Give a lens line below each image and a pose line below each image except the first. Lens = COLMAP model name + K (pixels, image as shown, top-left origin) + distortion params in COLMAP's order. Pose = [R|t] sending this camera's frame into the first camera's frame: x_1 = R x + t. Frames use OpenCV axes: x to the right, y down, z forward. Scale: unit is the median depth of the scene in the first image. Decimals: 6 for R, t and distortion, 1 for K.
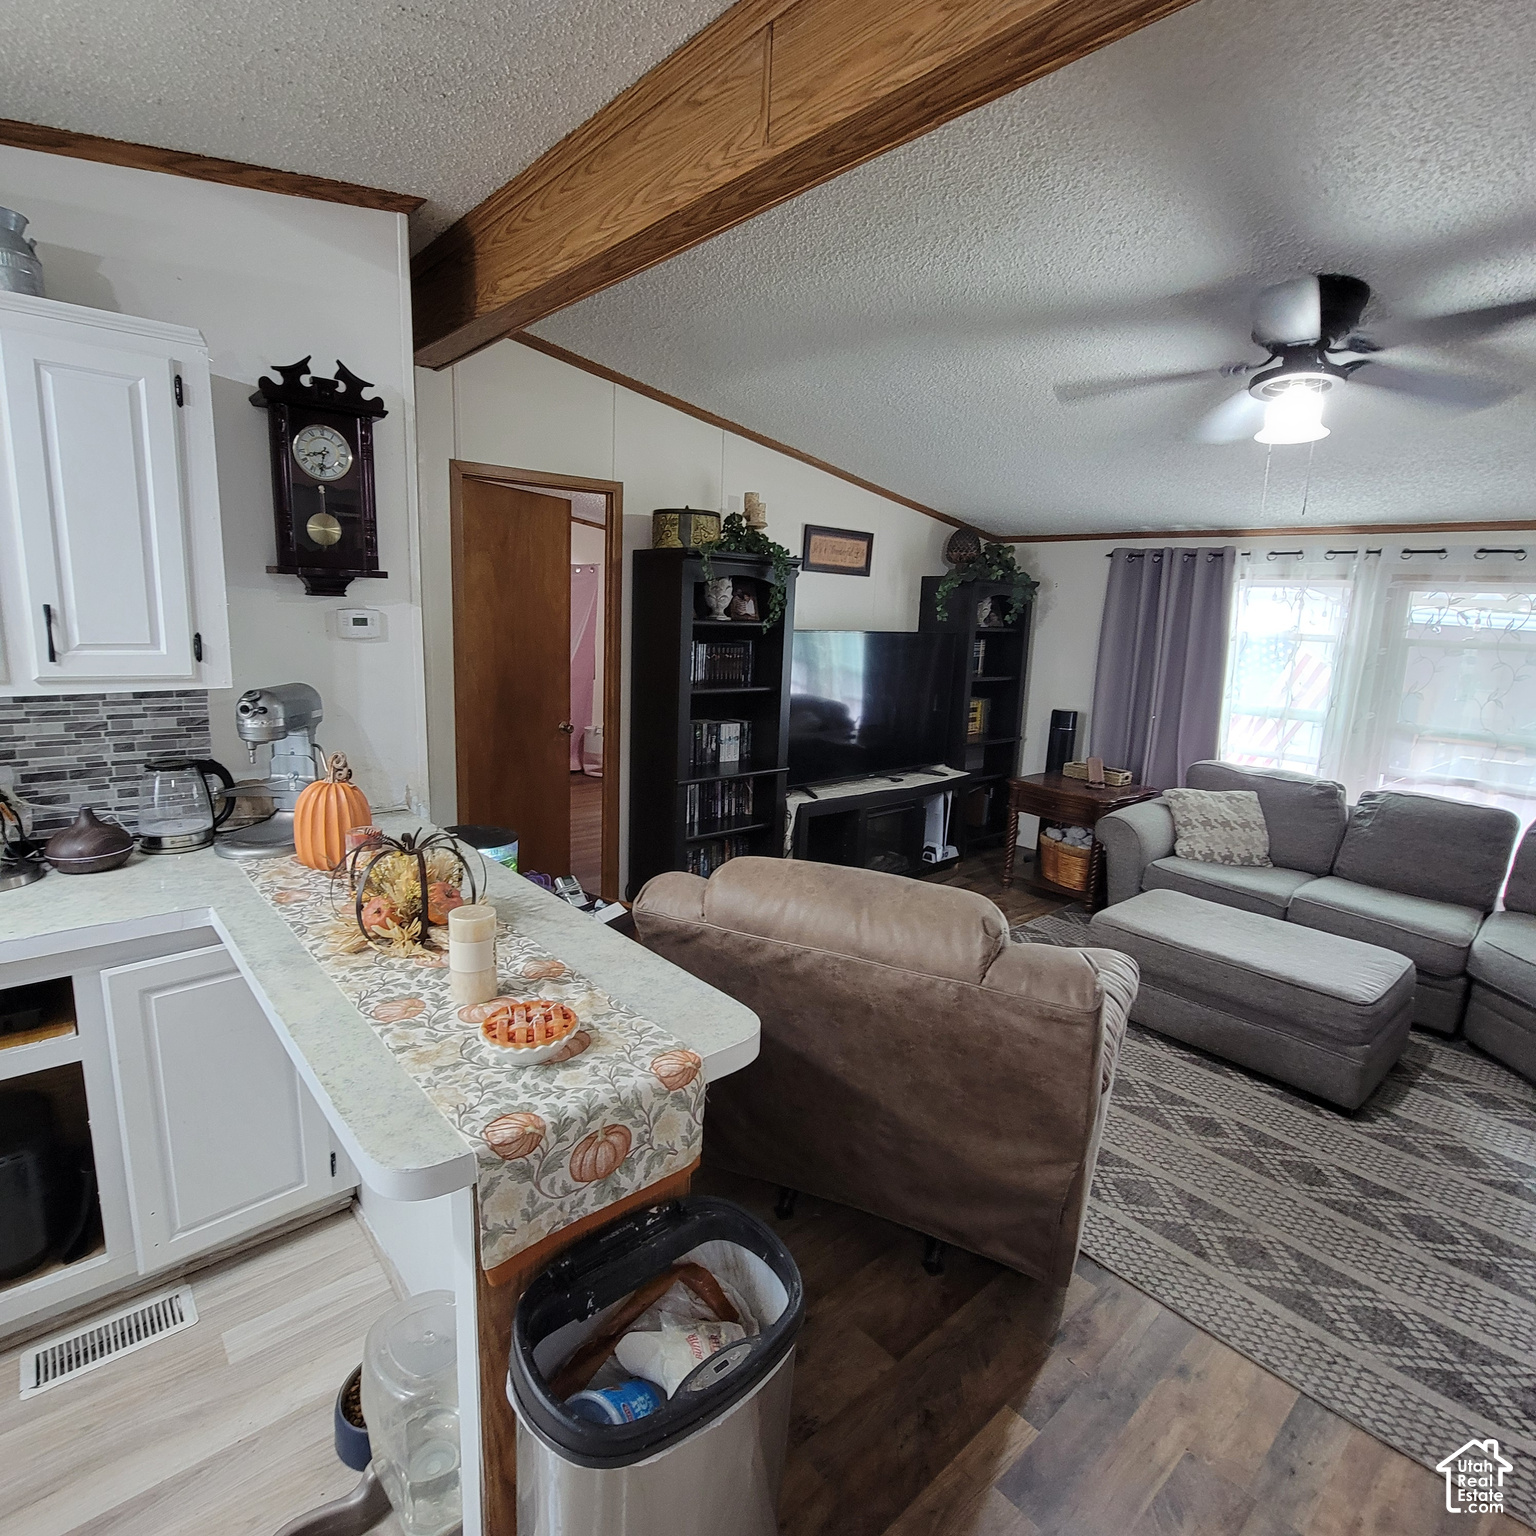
lens RADIAL K [[838.1, 0, 768.9], [0, 838.1, 760.4], [0, 0, 1]] dist [-0.008909, 0.003202]
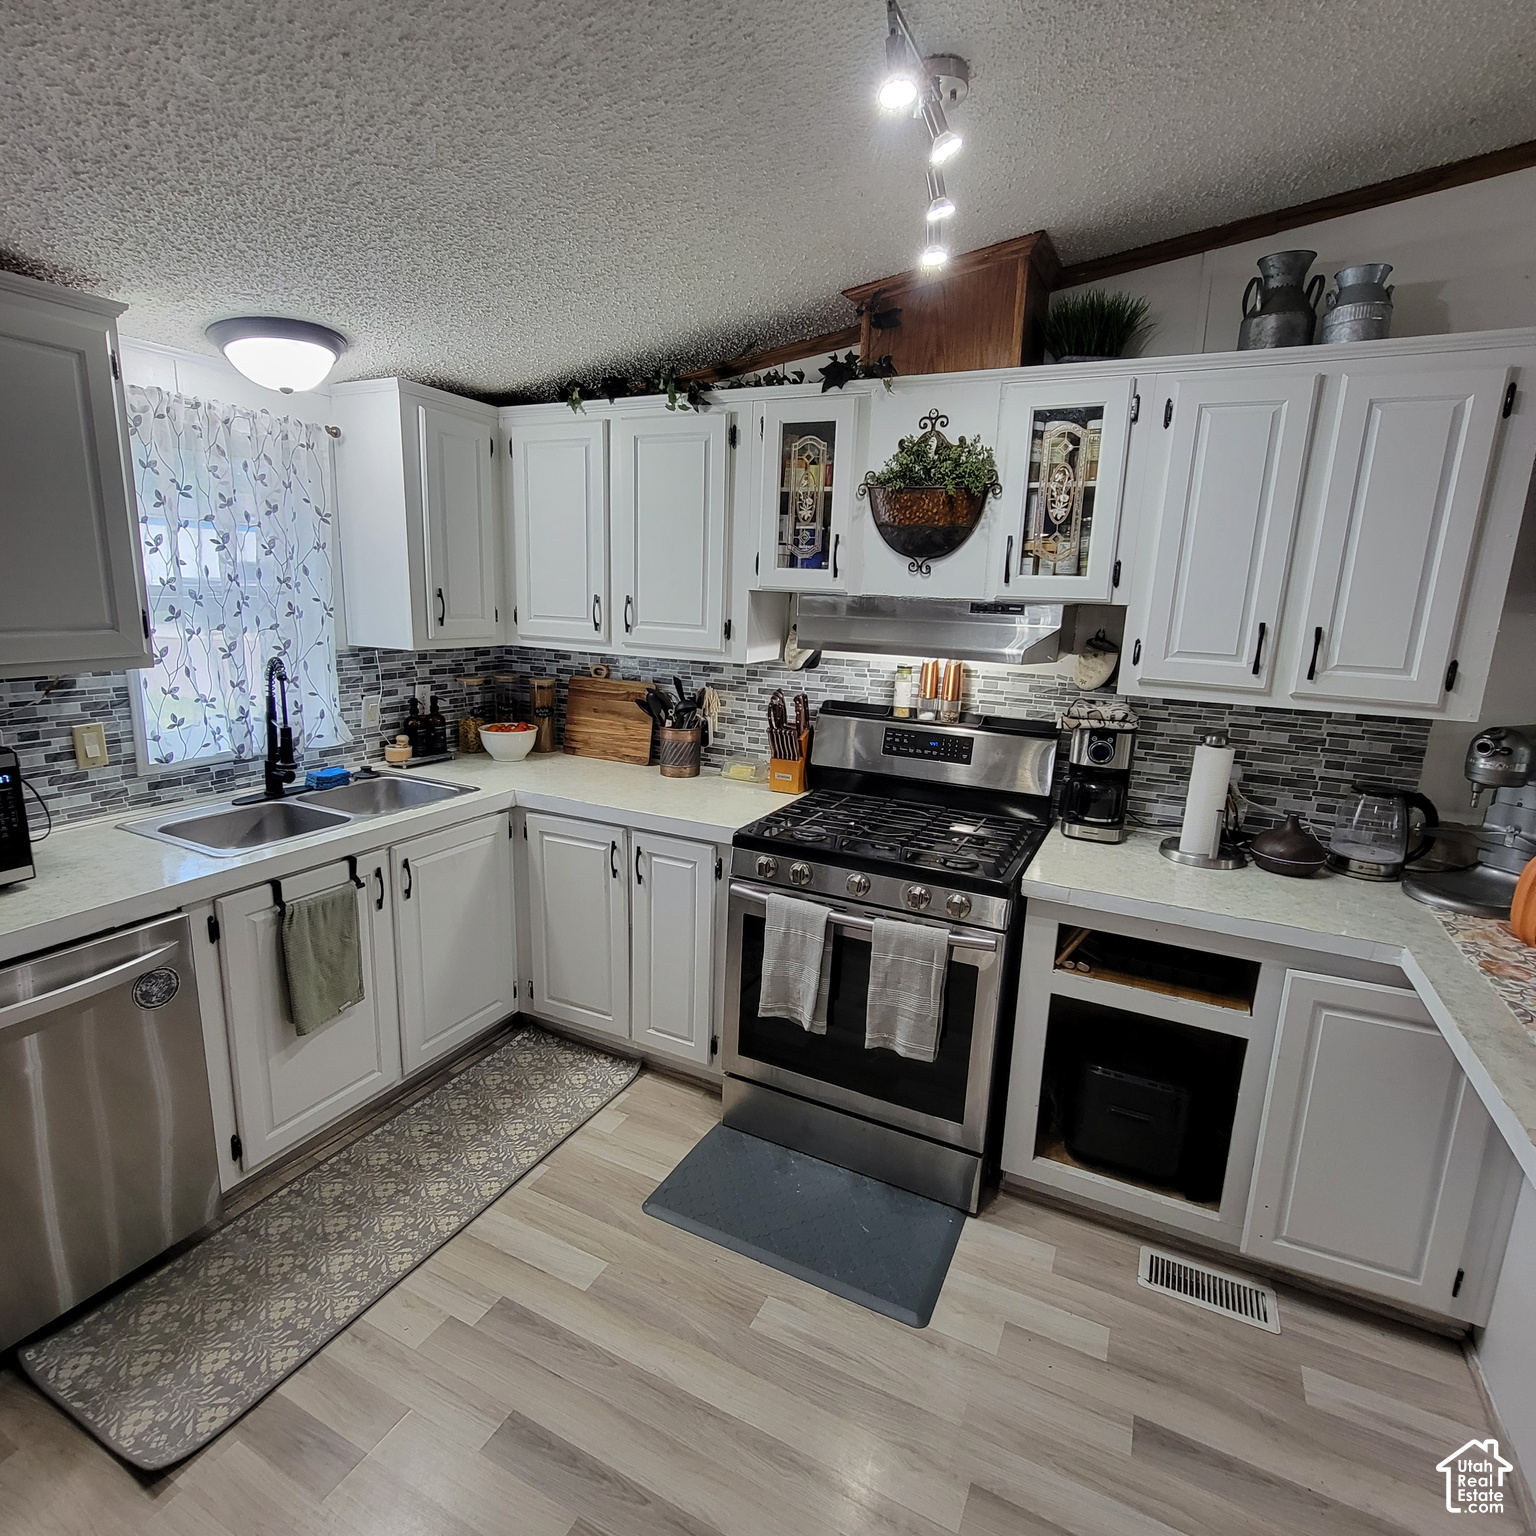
lens RADIAL K [[838.1, 0, 767.4], [0, 838.1, 761.2], [0, 0, 1]] dist [-0.008909, 0.003202]
pose [[0.378869, 0.165751, -0.910486, -0.092764], [-0.187847, 0.977123, 0.099715, 0.008024], [0.906185, 0.133253, 0.401337, -0.051437]]
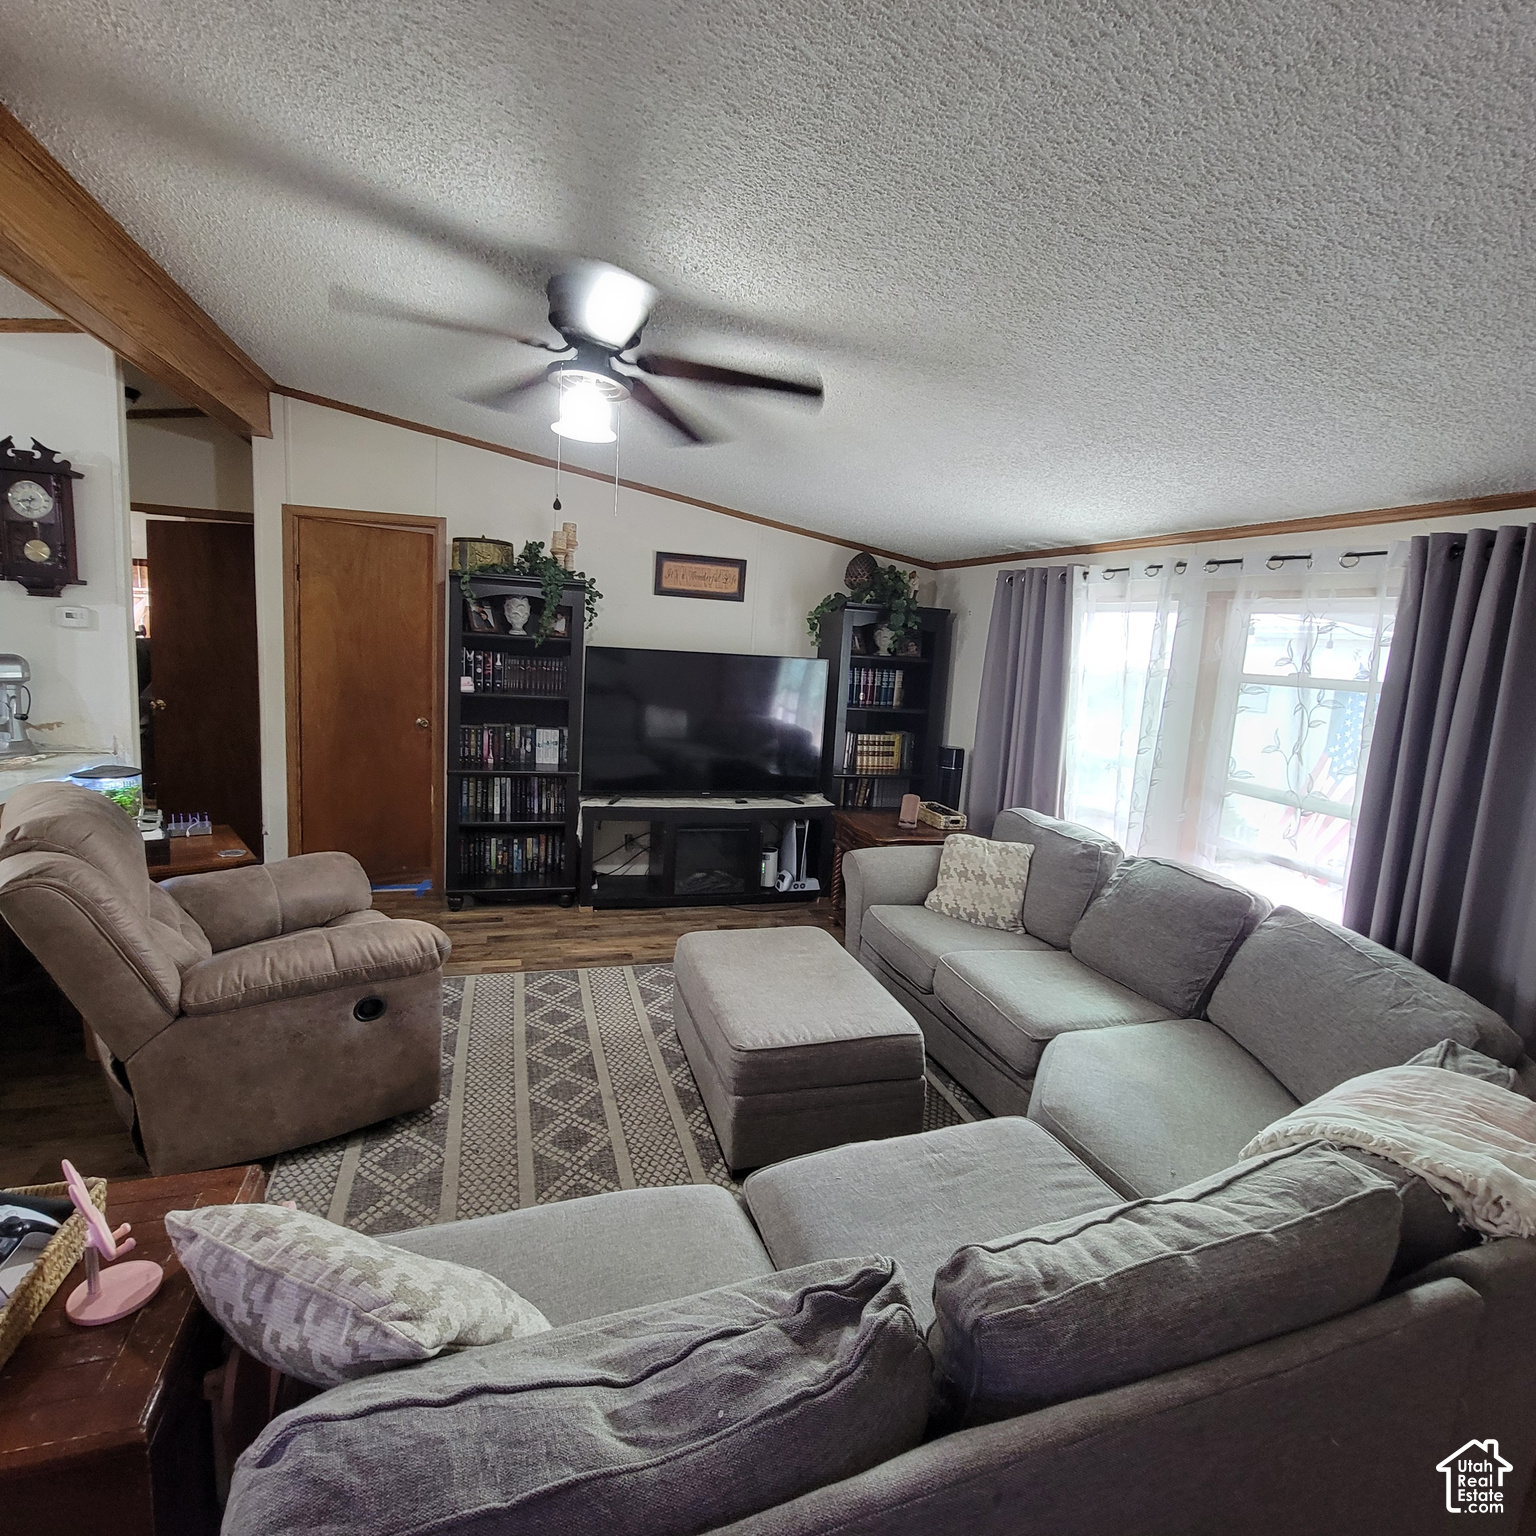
lens RADIAL K [[838.1, 0, 772.0], [0, 838.1, 760.0], [0, 0, 1]] dist [-0.008909, 0.003202]
pose [[0.913128, 0.075264, -0.400665, 1.307217], [-0.098401, 0.994442, -0.037456, 0.016932], [0.395619, 0.073628, 0.915459, 0.204672]]
